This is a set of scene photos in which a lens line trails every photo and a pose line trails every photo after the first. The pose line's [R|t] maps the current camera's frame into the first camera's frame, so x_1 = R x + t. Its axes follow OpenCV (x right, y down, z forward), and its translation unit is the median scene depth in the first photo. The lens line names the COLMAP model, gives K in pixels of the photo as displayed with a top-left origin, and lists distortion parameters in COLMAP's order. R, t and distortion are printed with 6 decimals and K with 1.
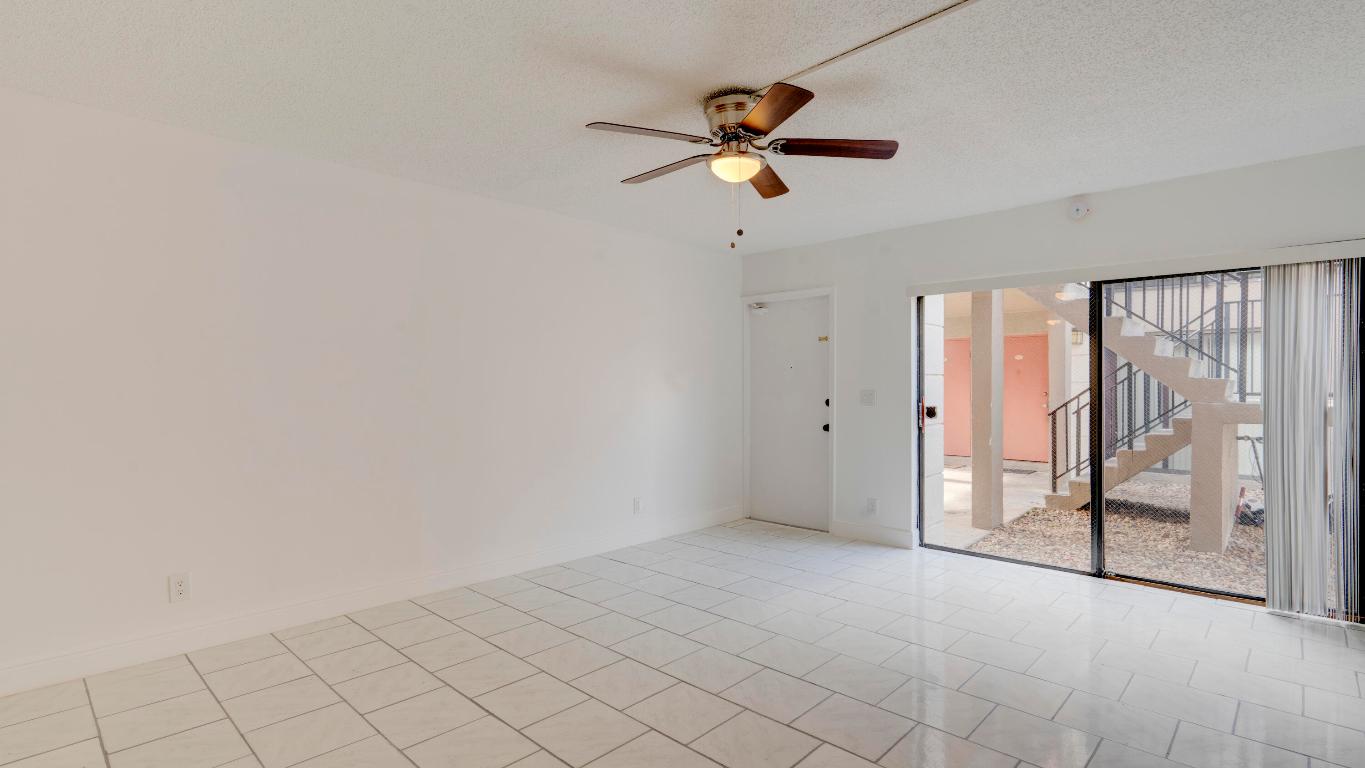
lens RADIAL K [[628.1, 0, 682.5], [0, 628.1, 384.0], [0, 0, 1]] dist [-0.017577, 0.000379]
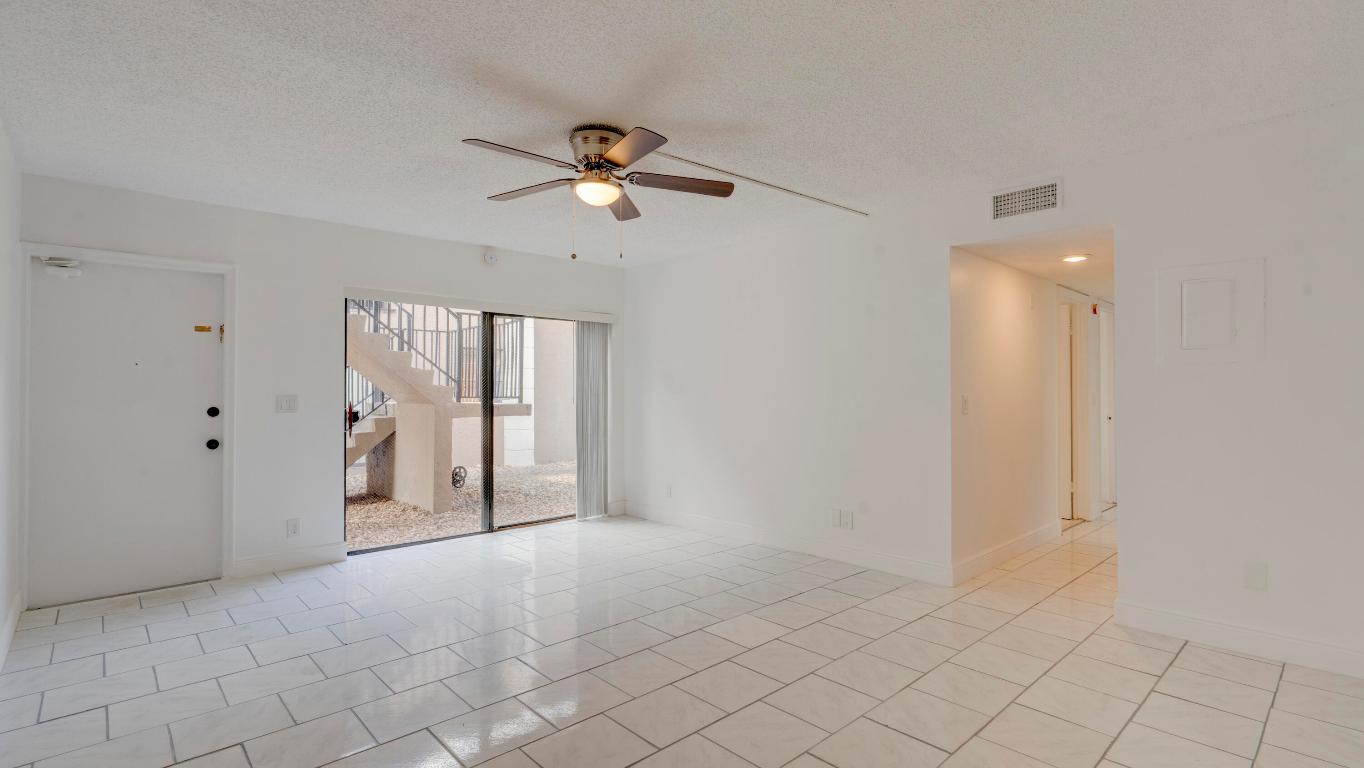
lens RADIAL K [[631.7, 0, 682.0], [0, 631.7, 384.0], [0, 0, 1]] dist [-0.000255, 0.000080]
pose [[0.087662, 0.011268, 0.996087, -0.549115], [0.000775, 0.999935, -0.011380, 0.005020], [-0.996150, 0.001770, 0.087648, 0.393184]]
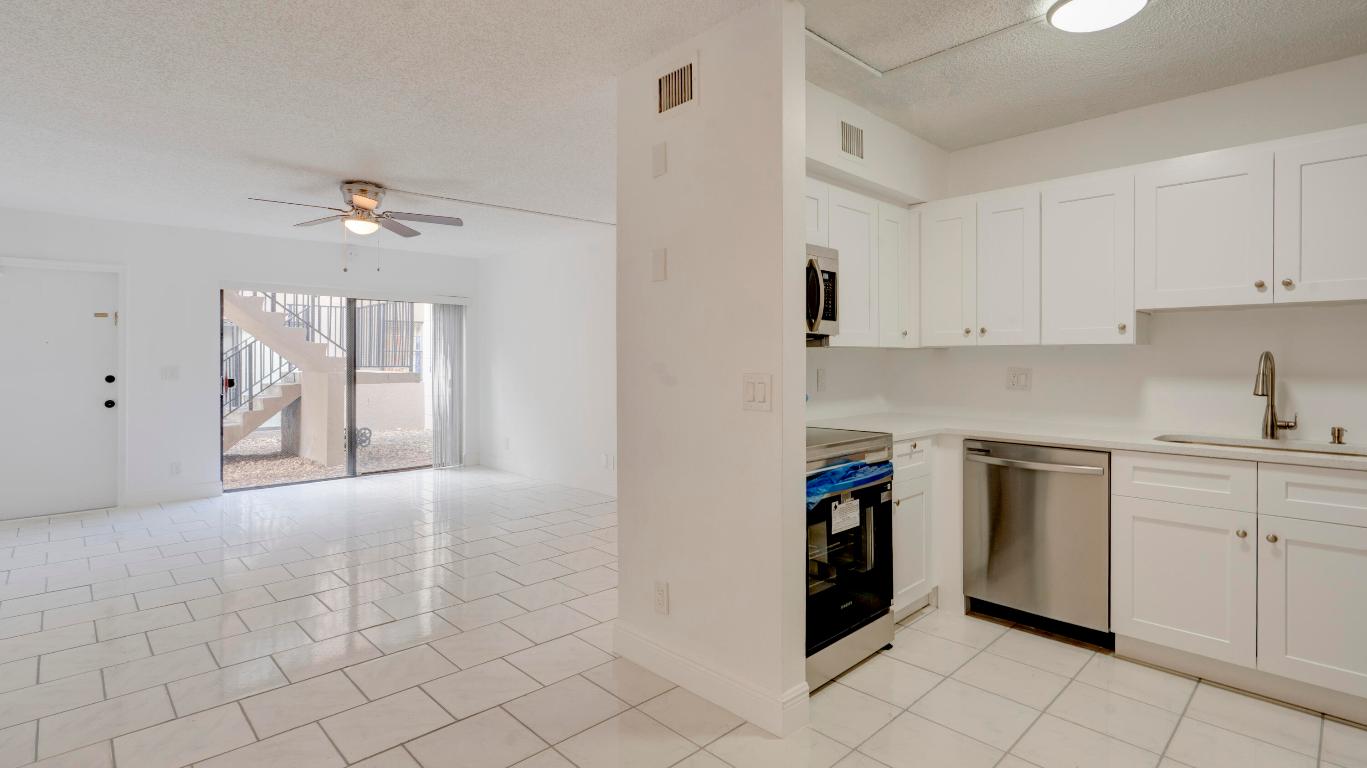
lens RADIAL K [[650.5, 0, 678.7], [0, 650.5, 356.5], [0, 0, 1]] dist [-0.000281, 0.000162]
pose [[0.073514, 0.003360, 0.997288, -0.823807], [0.000999, 0.999994, -0.003443, -0.002283], [-0.997294, 0.001249, 0.073511, 0.013847]]
